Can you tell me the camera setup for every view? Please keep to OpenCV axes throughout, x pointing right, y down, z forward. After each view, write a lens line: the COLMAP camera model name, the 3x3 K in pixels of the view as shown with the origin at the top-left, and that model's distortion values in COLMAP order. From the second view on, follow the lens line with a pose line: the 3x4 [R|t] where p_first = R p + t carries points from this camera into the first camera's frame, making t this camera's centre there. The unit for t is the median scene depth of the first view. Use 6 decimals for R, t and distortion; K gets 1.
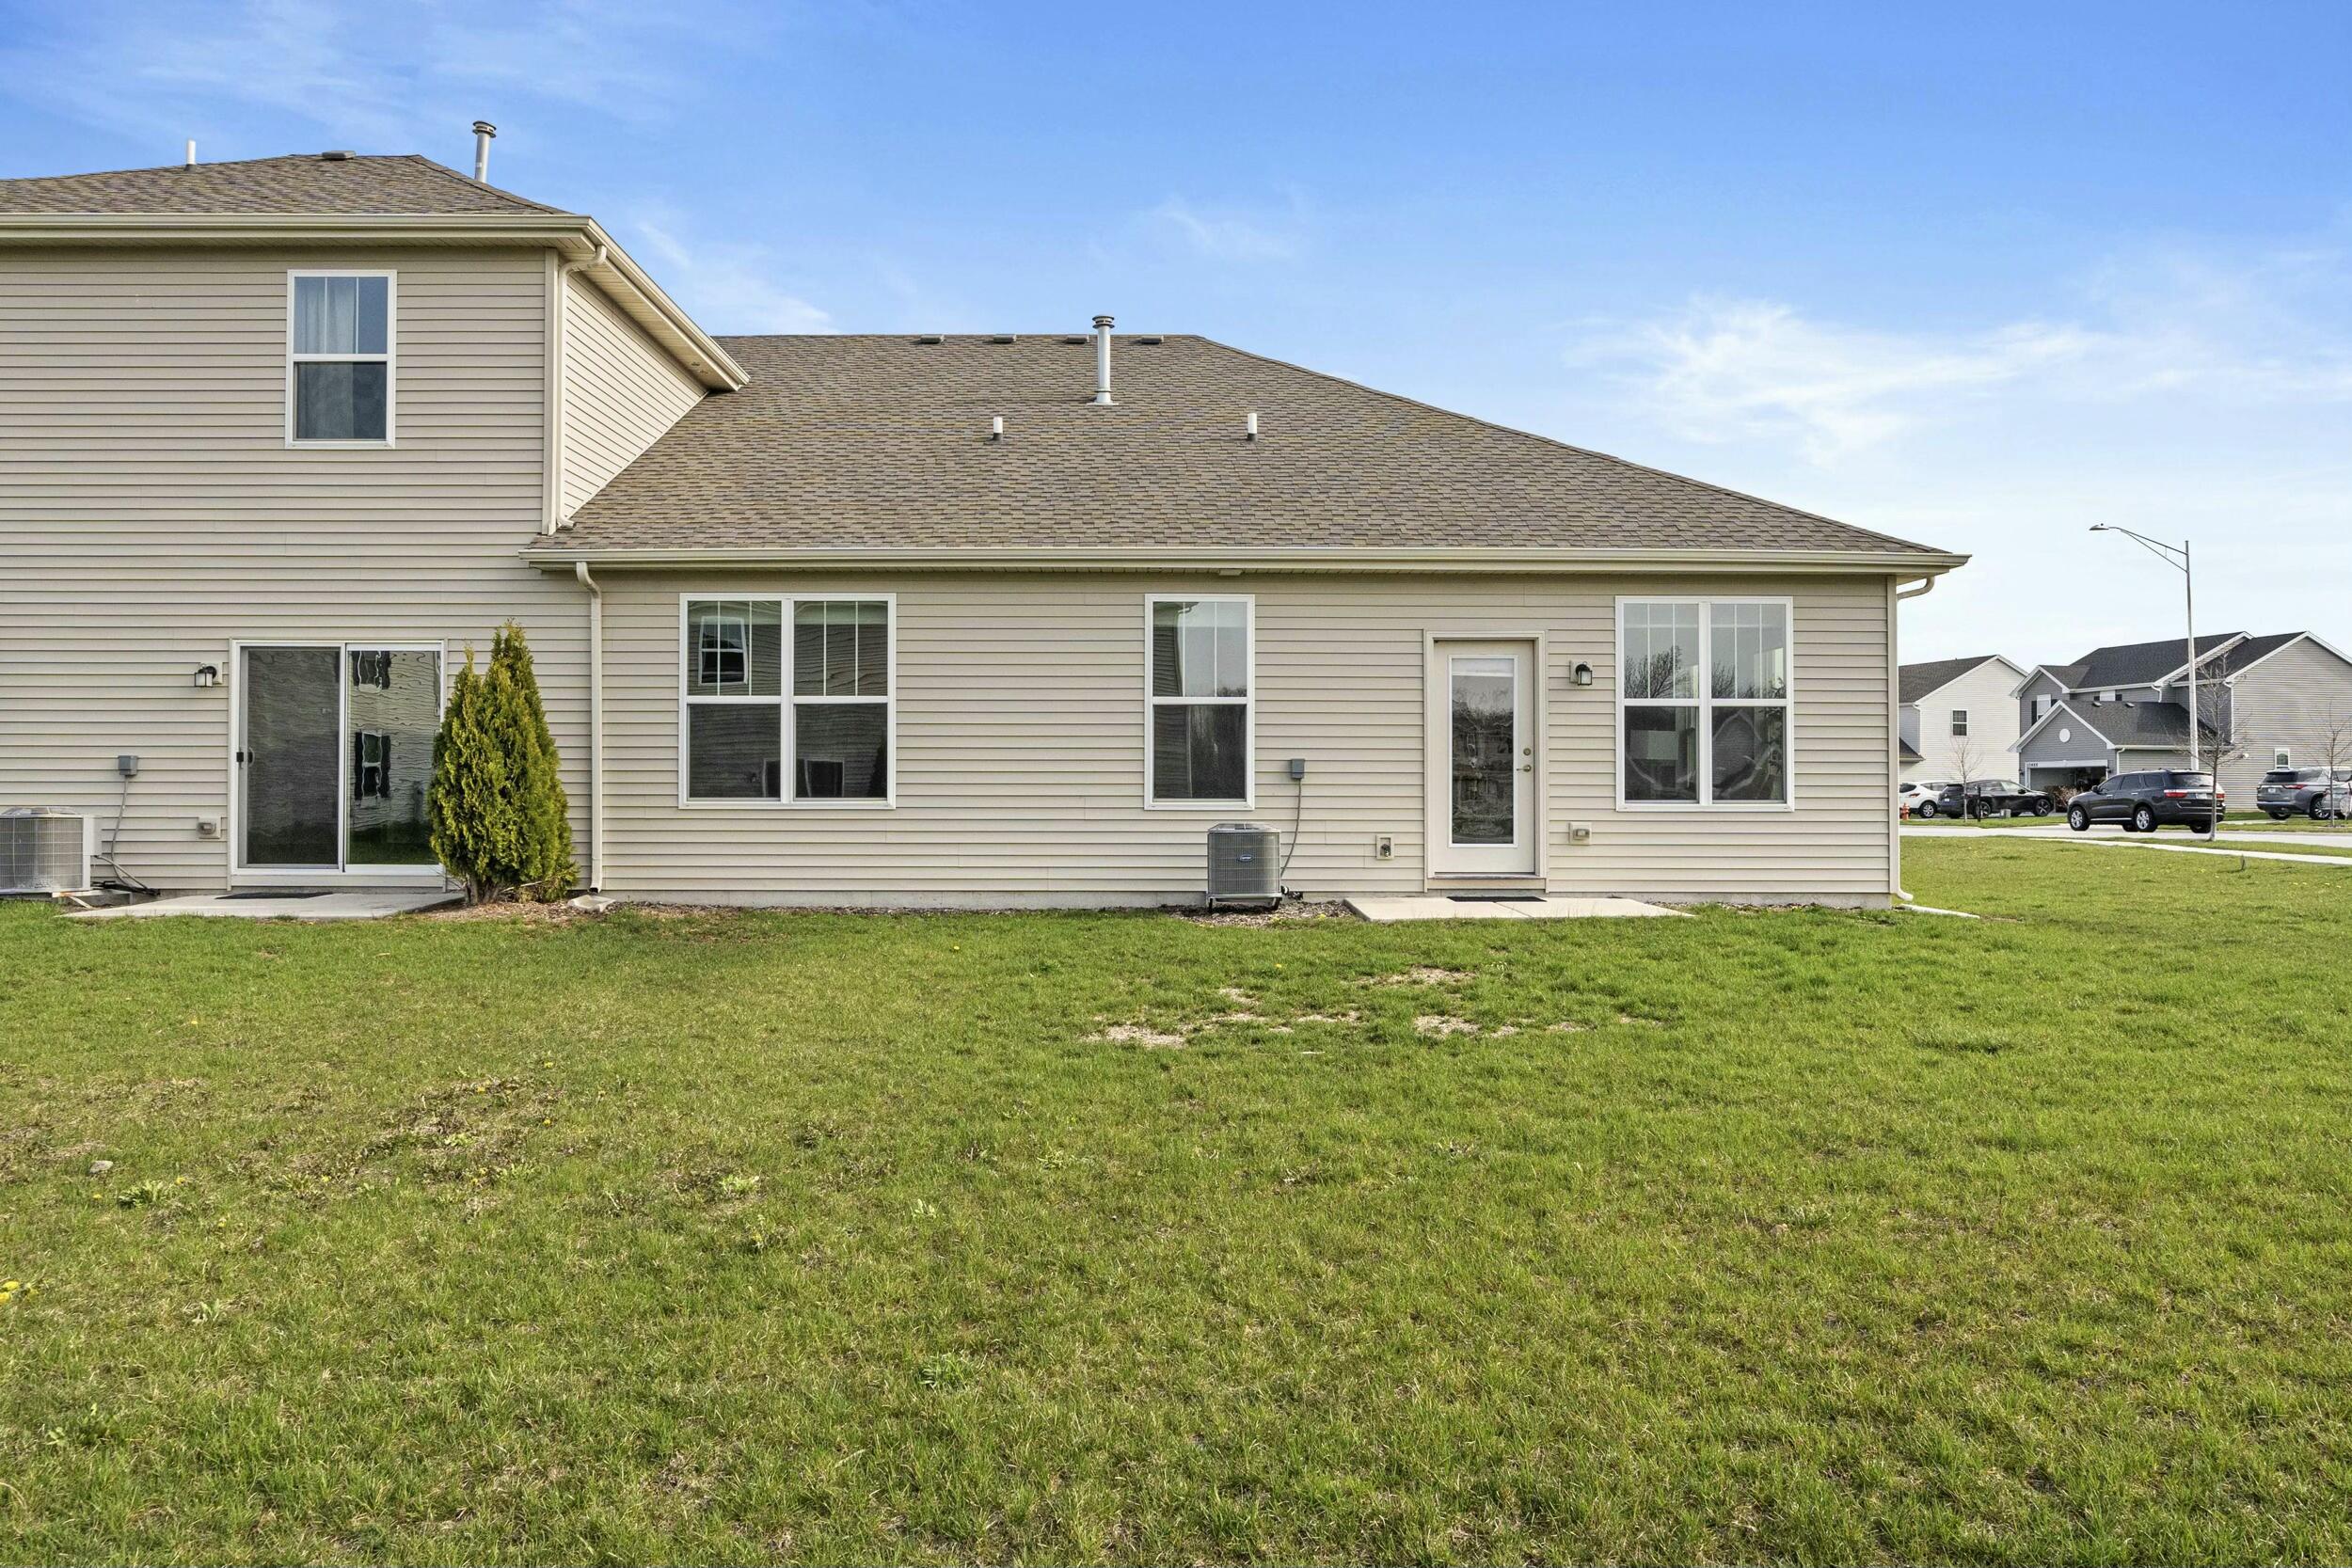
lens RADIAL K [[1525.5, 0, 1176.0], [0, 1525.5, 784.0], [0, 0, 1]] dist [0.000207, 0.001630]
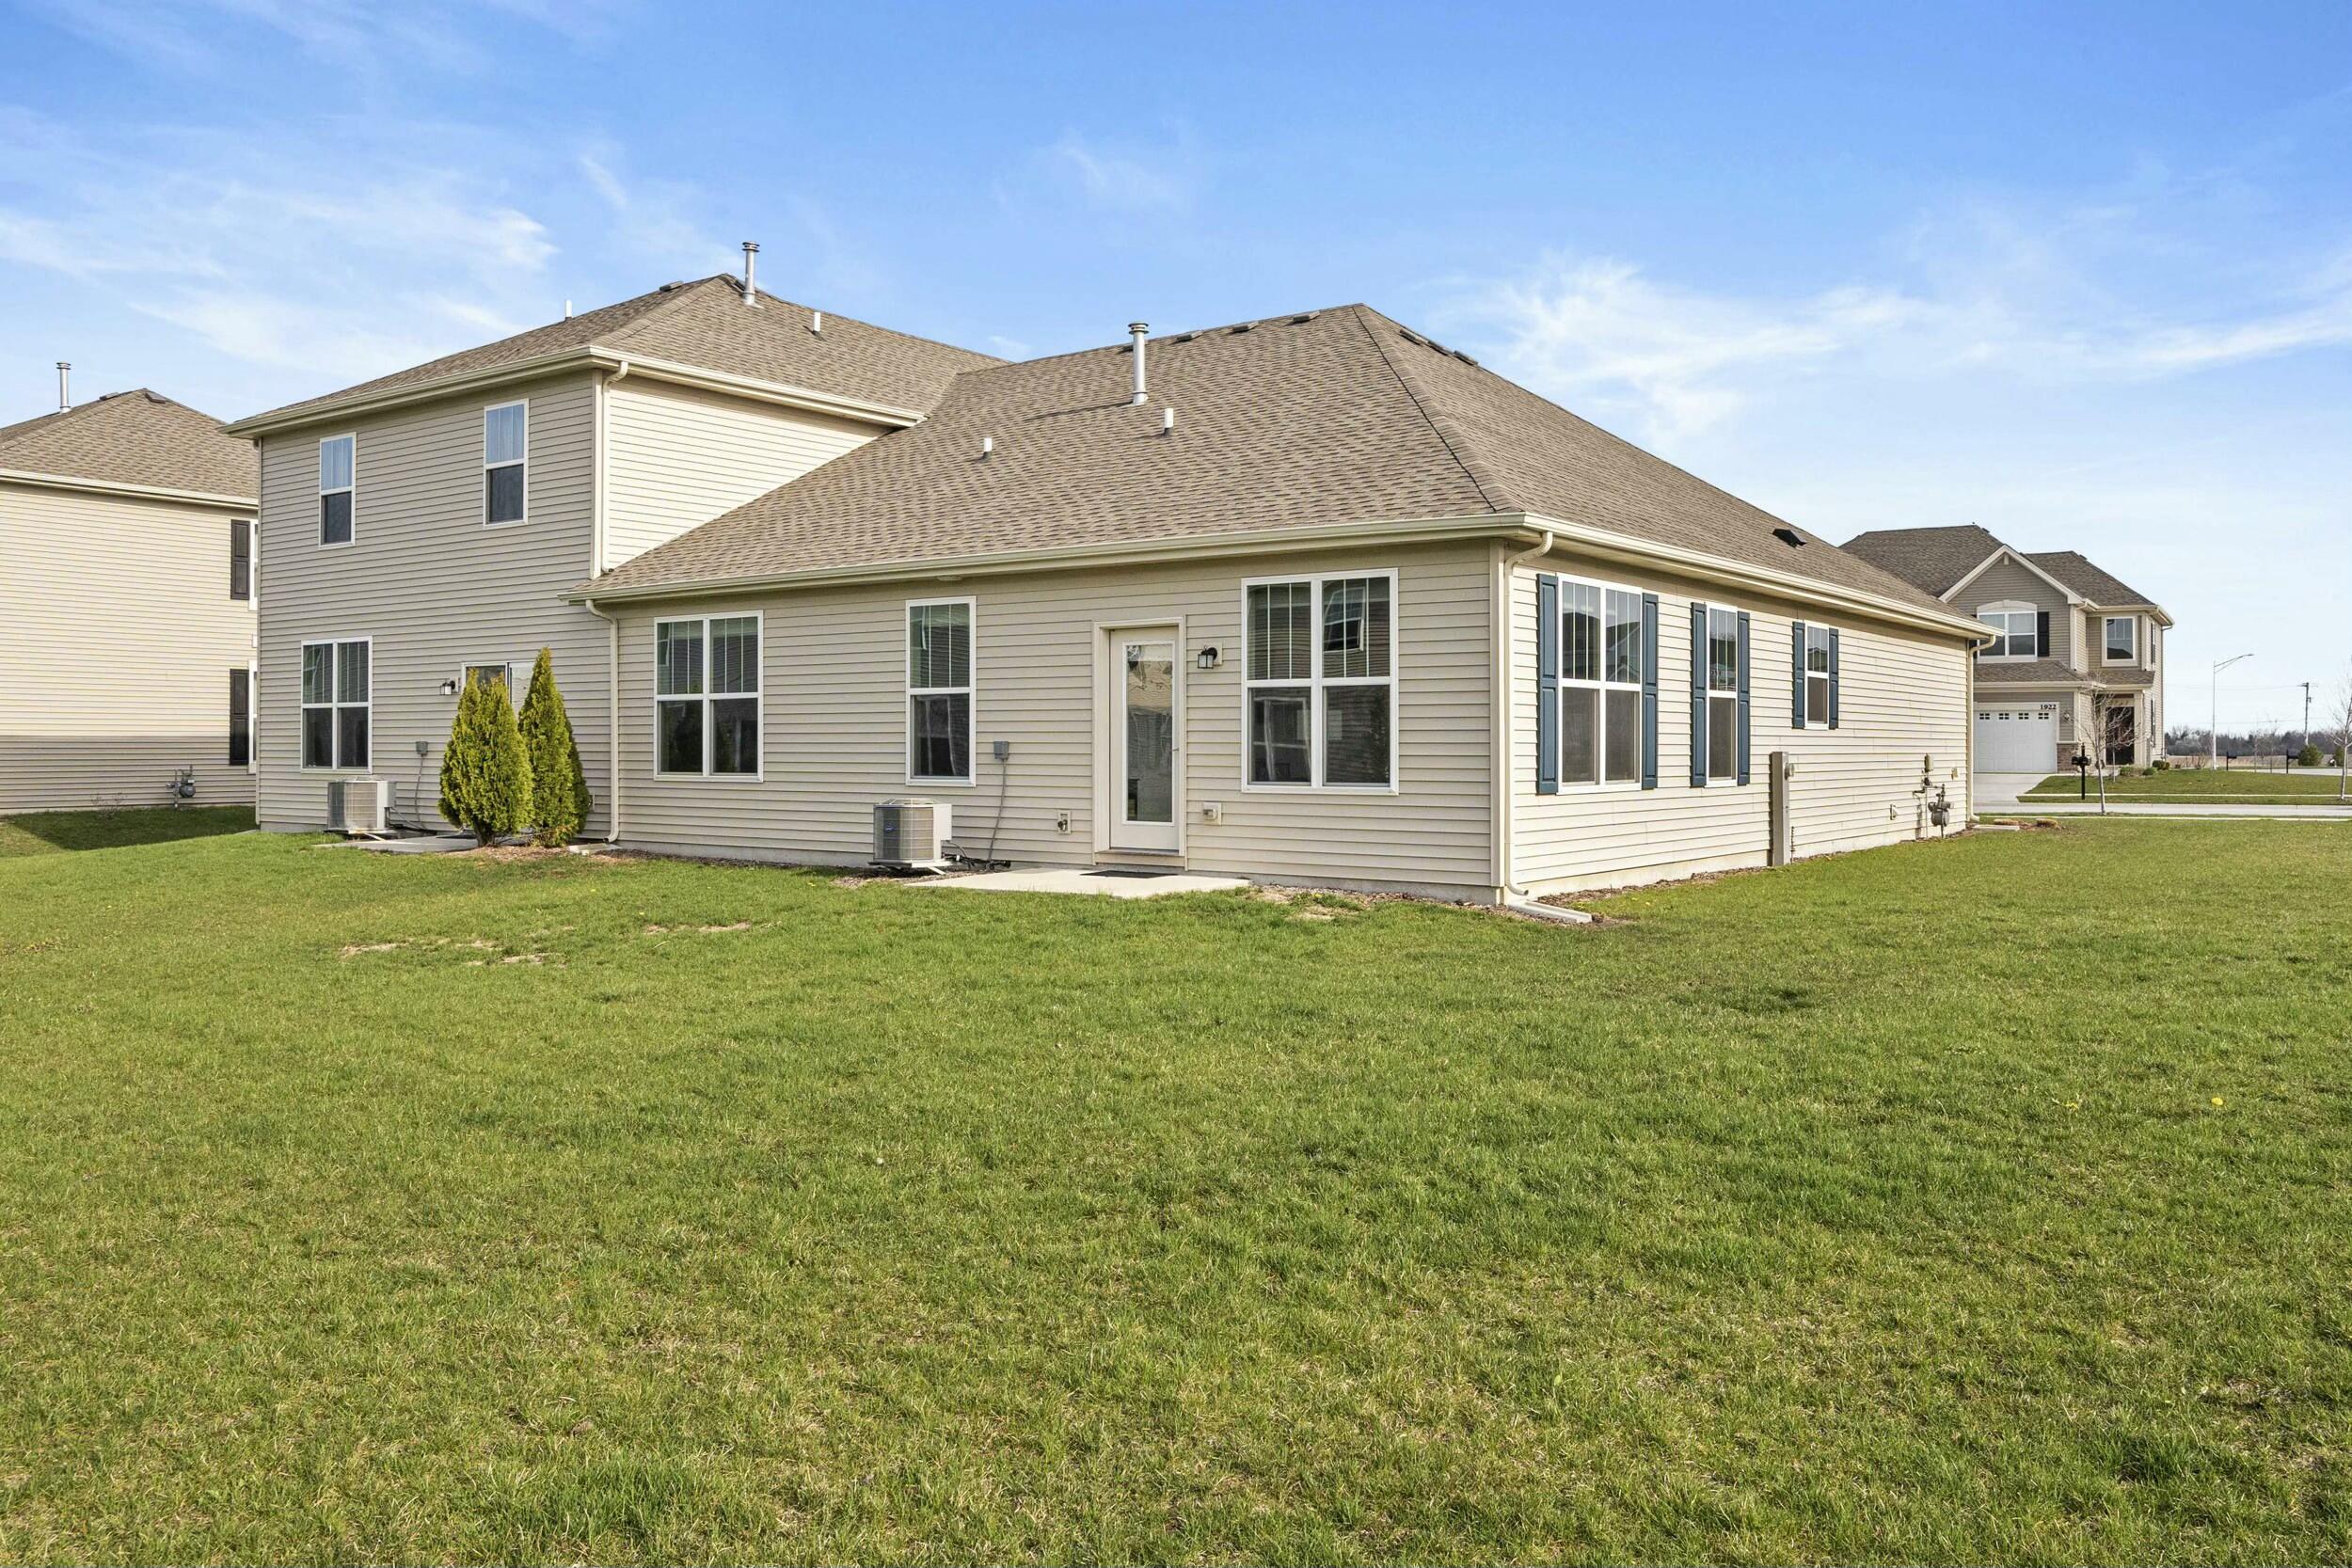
lens RADIAL K [[1826.2, 0, 1180.0], [0, 1826.2, 726.3], [0, 0, 1]] dist [-0.052345, -0.000993]
pose [[0.807489, -0.007964, -0.589829, 0.961489], [-0.007295, 0.999698, -0.023486, 0.002513], [0.589837, 0.023267, 0.807187, 0.005000]]
